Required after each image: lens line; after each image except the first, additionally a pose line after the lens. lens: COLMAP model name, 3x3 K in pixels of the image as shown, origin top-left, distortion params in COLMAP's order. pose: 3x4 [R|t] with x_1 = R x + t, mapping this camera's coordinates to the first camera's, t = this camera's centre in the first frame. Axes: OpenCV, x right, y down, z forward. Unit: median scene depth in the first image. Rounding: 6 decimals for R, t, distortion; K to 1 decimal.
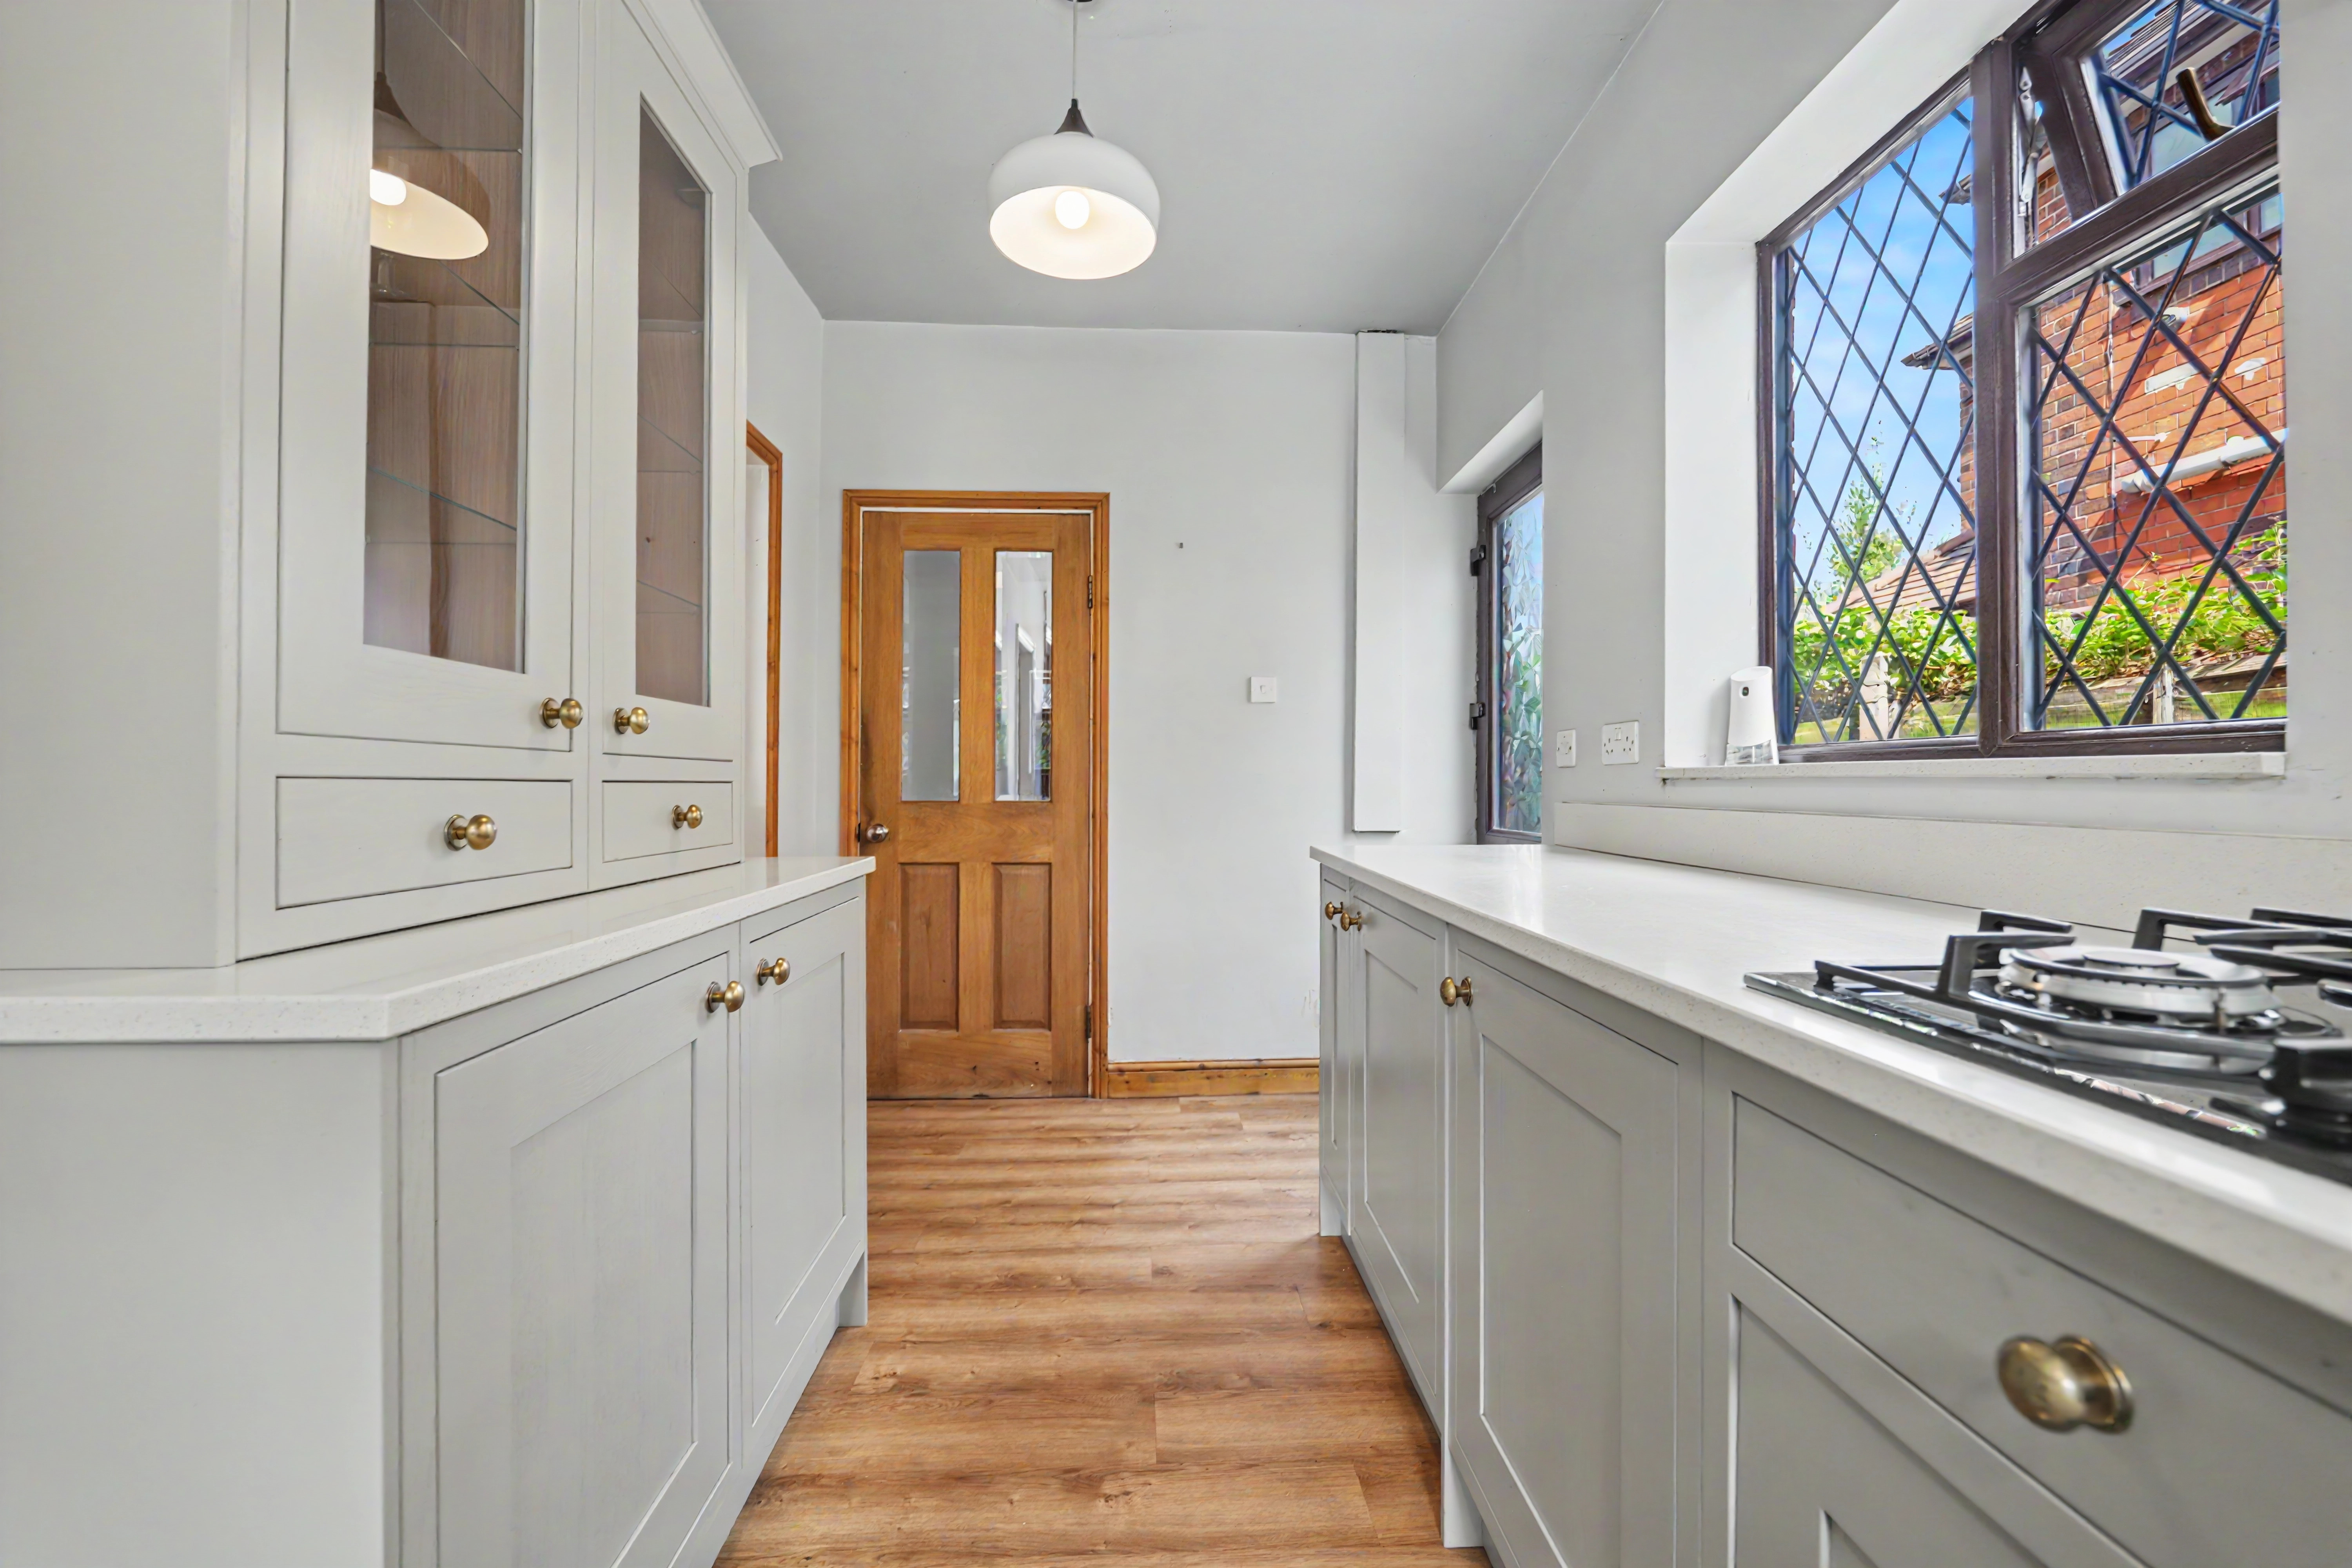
lens RADIAL K [[957.7, 0, 1182.7], [0, 957.7, 781.1], [0, 0, 1]] dist [-0.010371, 0.000540]
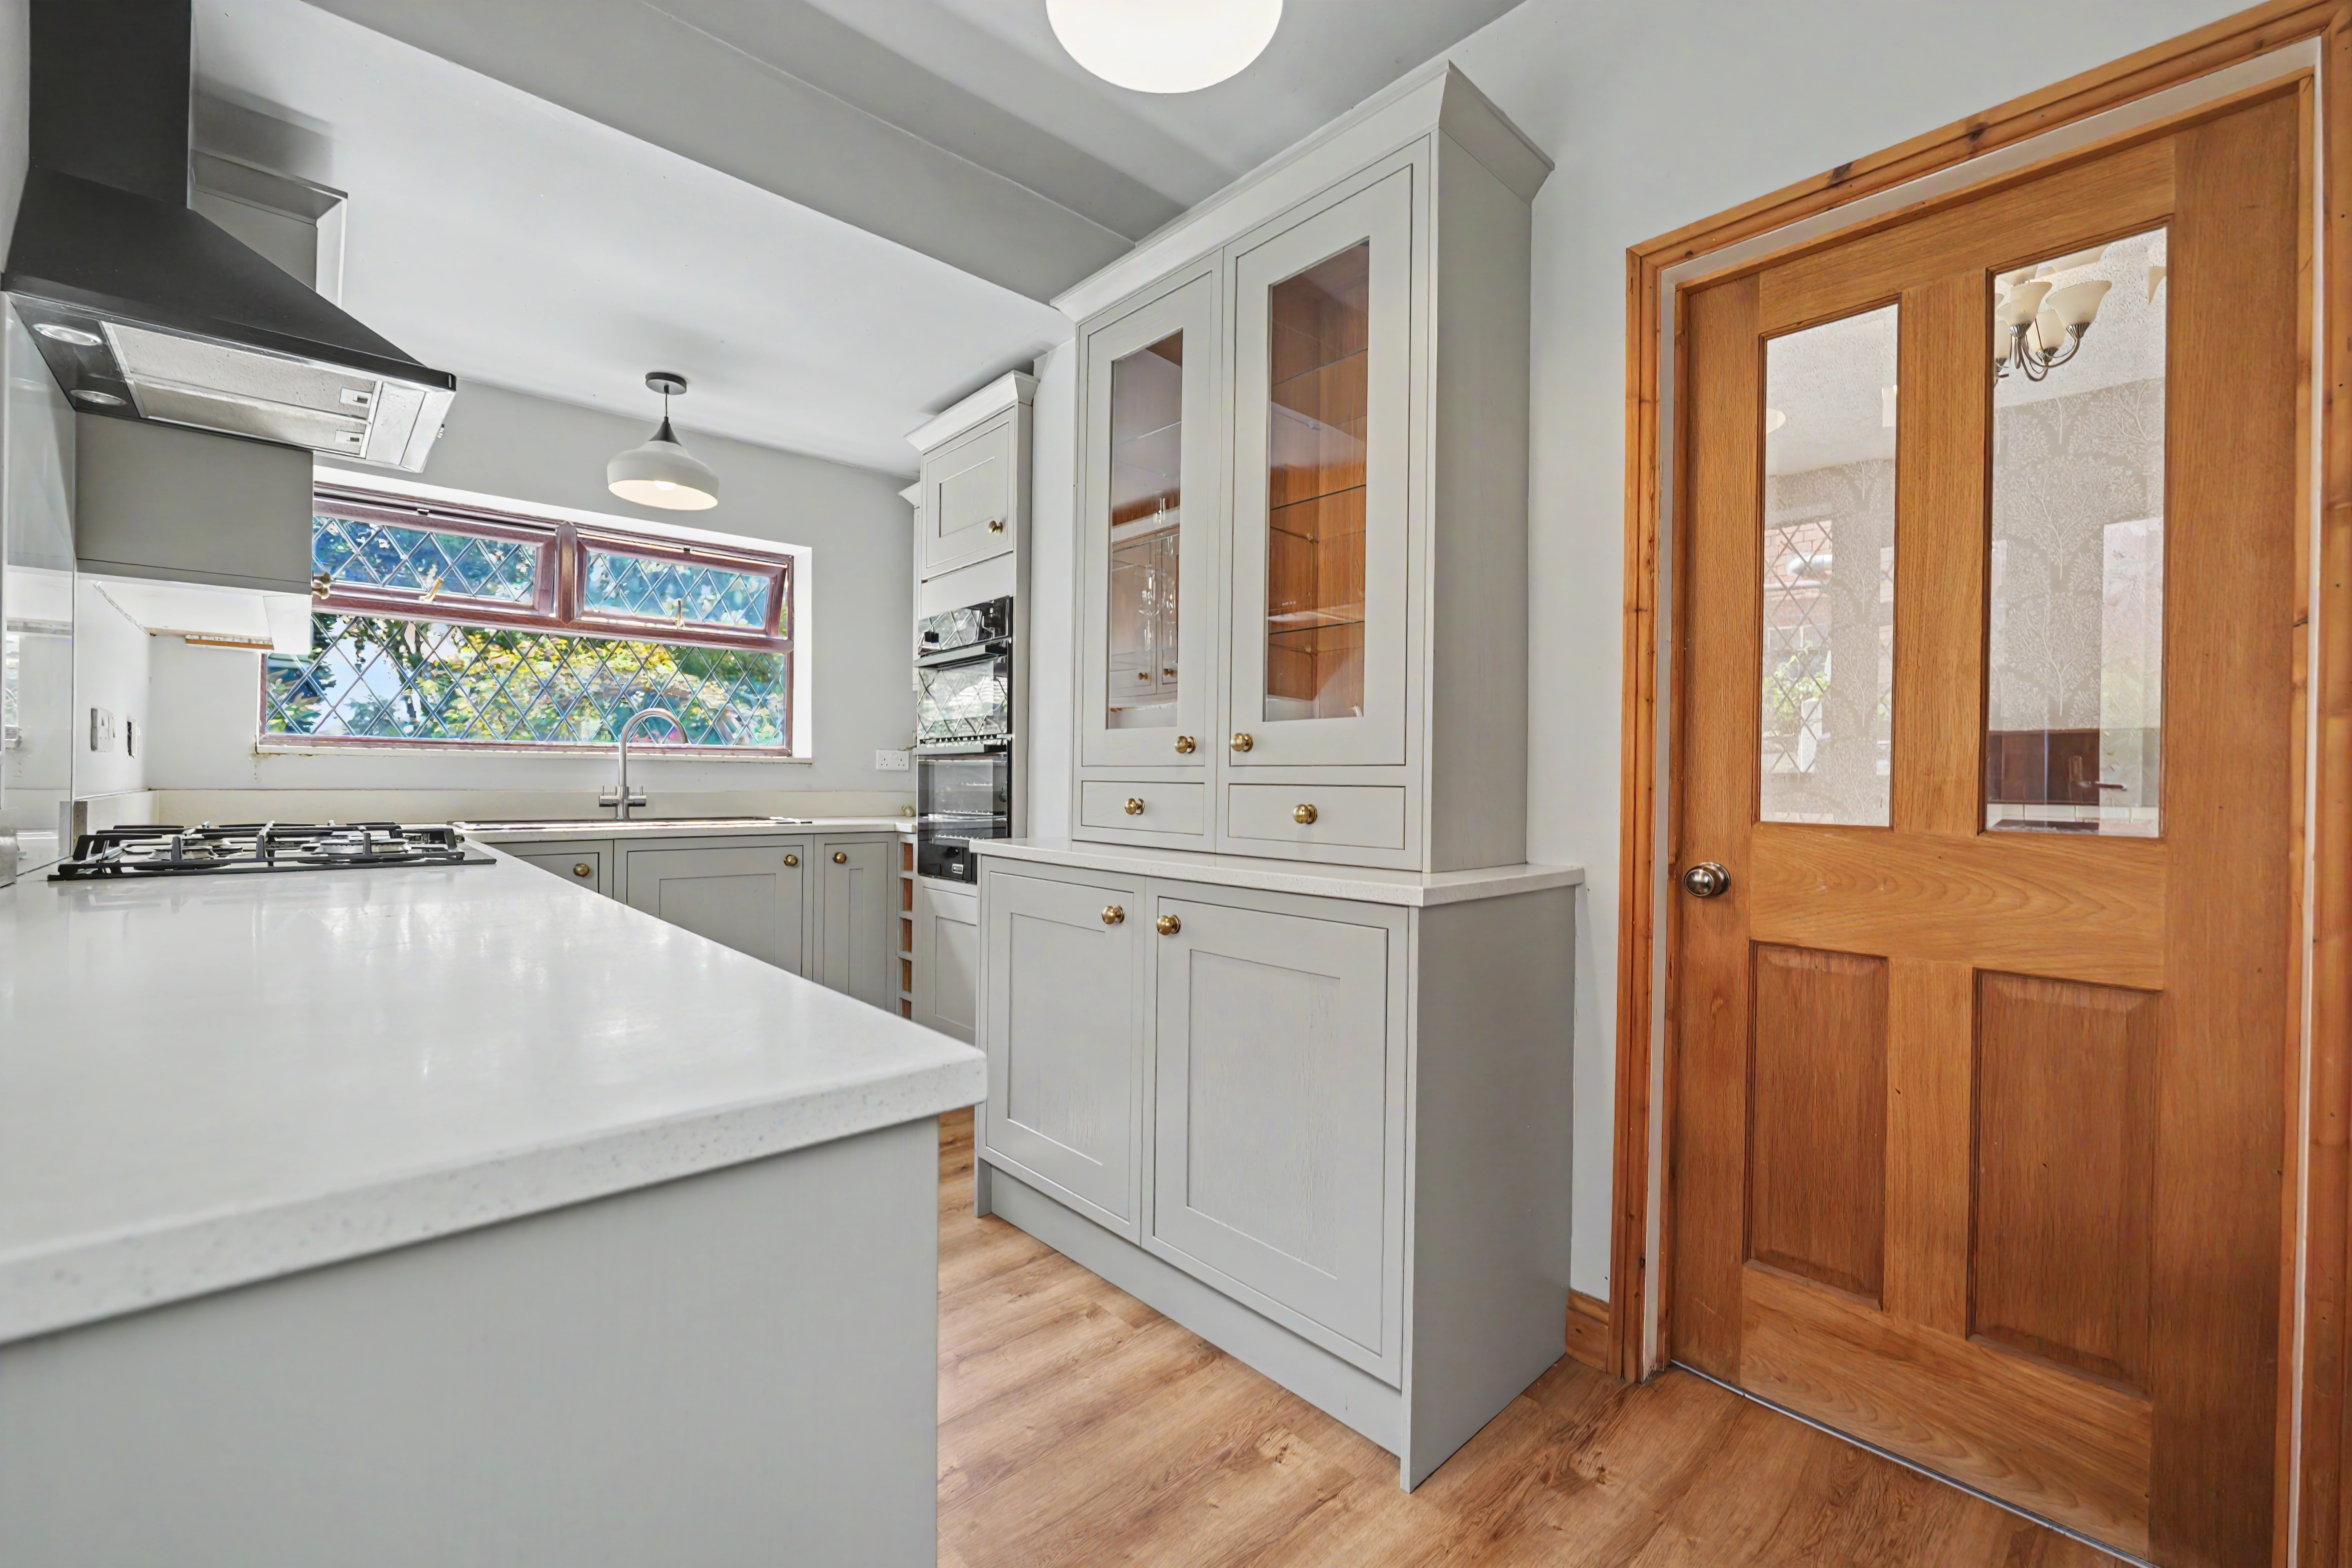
lens RADIAL K [[957.7, 0, 1183.2], [0, 957.7, 782.8], [0, 0, 1]] dist [-0.010371, 0.000540]
pose [[-0.765451, -0.004443, -0.643479, 0.391680], [-0.006833, 0.999976, 0.001225, -0.002381], [0.643458, 0.005334, -0.765463, 1.906629]]
